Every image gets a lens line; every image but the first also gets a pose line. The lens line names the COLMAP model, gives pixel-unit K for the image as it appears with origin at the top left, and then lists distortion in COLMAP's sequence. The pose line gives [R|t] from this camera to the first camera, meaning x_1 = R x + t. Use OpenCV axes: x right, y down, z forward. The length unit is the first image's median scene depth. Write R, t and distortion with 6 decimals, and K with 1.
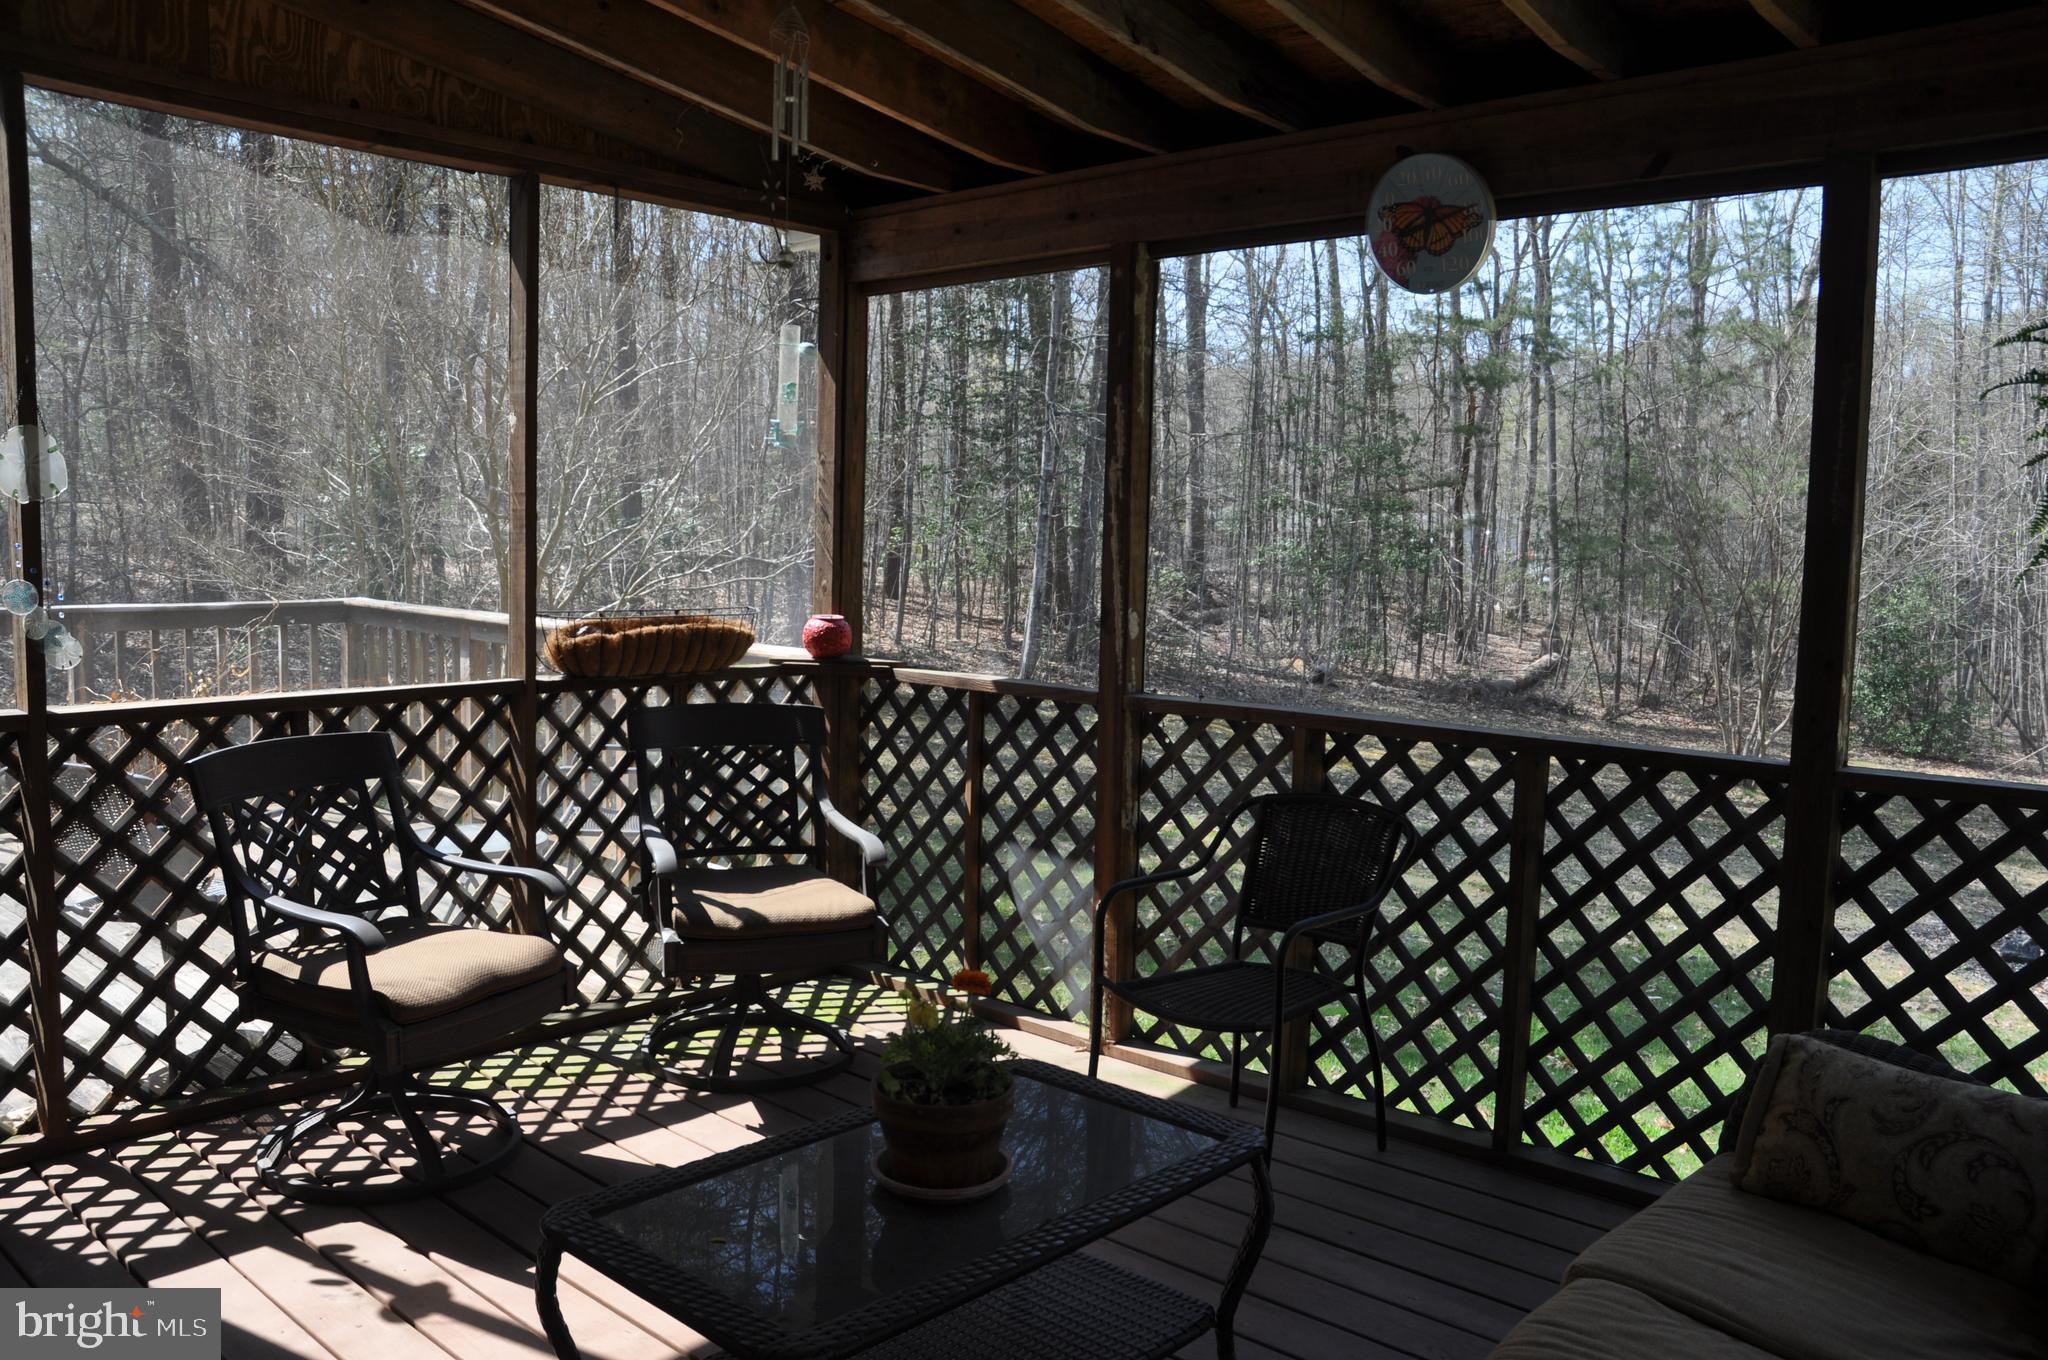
lens RADIAL K [[1630.5, 0, 1024.0], [0, 1630.5, 680.0], [0, 0, 1]] dist [-0.150985, 0.170337]
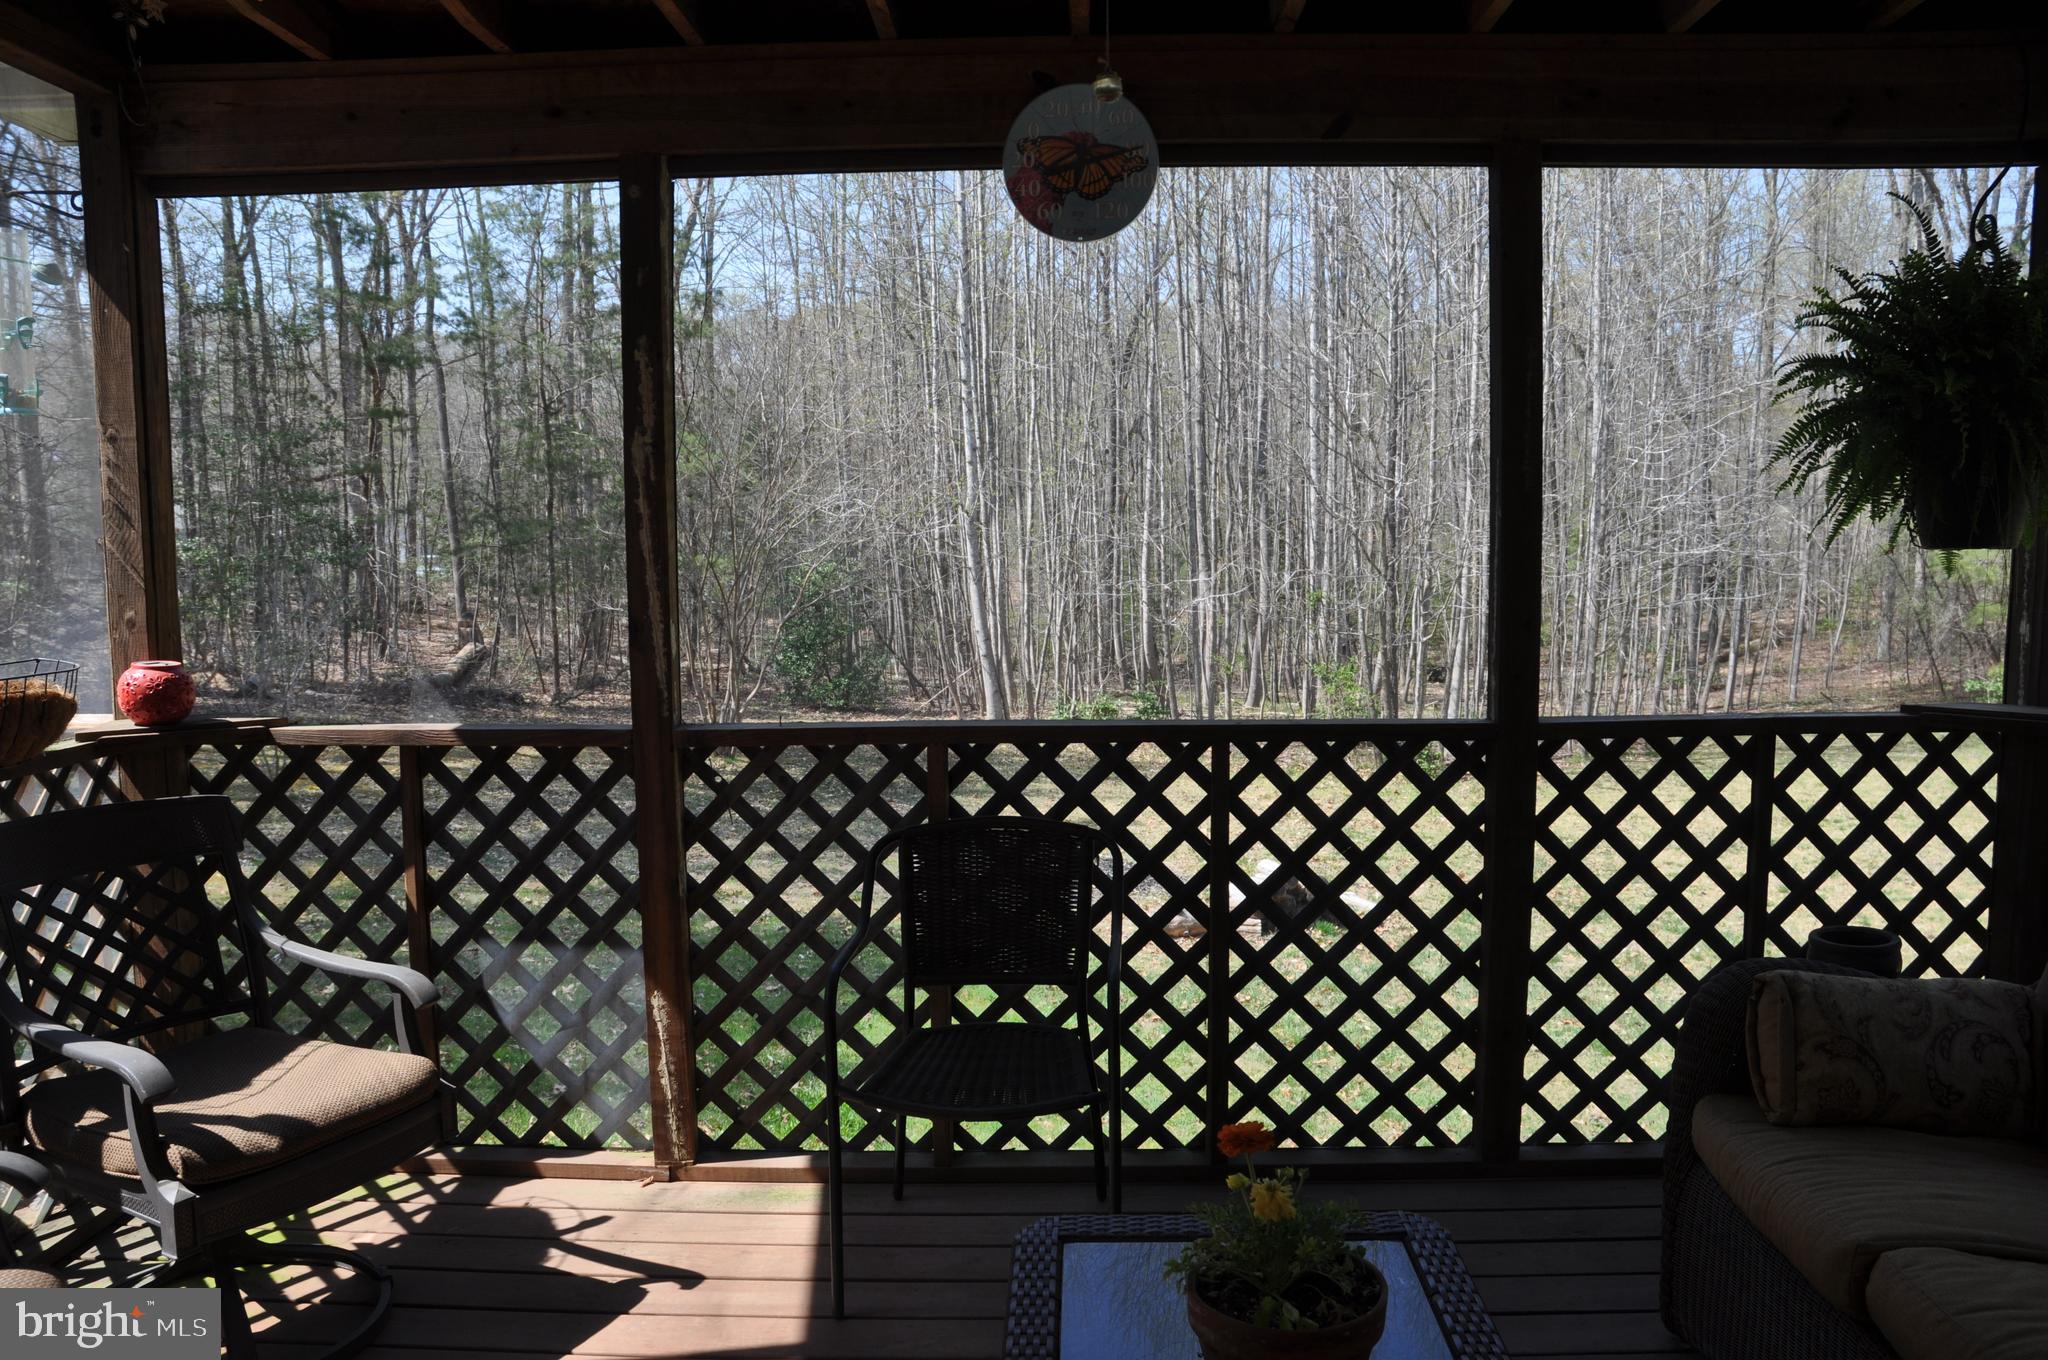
lens RADIAL K [[1630.5, 0, 1024.0], [0, 1630.5, 680.0], [0, 0, 1]] dist [-0.150985, 0.170337]
pose [[0.757520, -0.091474, 0.646371, -0.289471], [0.085636, 0.995502, 0.040522, -0.029167], [-0.647170, 0.024656, 0.761947, 0.266455]]
